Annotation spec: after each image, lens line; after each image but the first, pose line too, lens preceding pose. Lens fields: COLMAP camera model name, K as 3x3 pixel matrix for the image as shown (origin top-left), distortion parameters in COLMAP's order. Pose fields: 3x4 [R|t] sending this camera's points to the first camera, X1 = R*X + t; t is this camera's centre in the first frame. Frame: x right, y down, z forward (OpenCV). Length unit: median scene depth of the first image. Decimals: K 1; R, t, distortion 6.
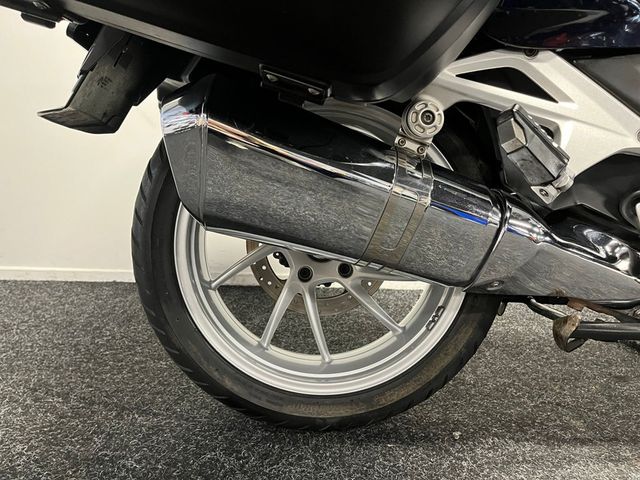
lens RADIAL K [[487.1, 0, 321.2], [0, 487.1, 245.4], [0, 0, 1]] dist [0.018946, -0.004035]
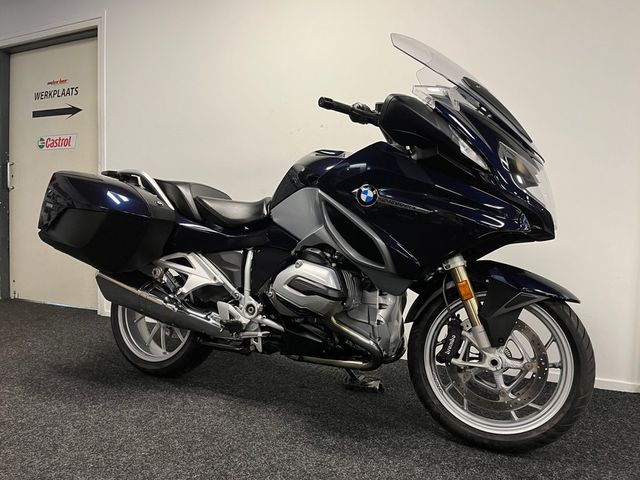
lens RADIAL K [[473.2, 0, 317.6], [0, 473.2, 237.1], [0, 0, 1]] dist [0.010661, -0.002249]
pose [[0.889126, -0.002593, -0.457656, 2.217766], [-0.080443, 0.983530, -0.161857, -0.046156], [0.450538, 0.180727, 0.874273, -1.176521]]
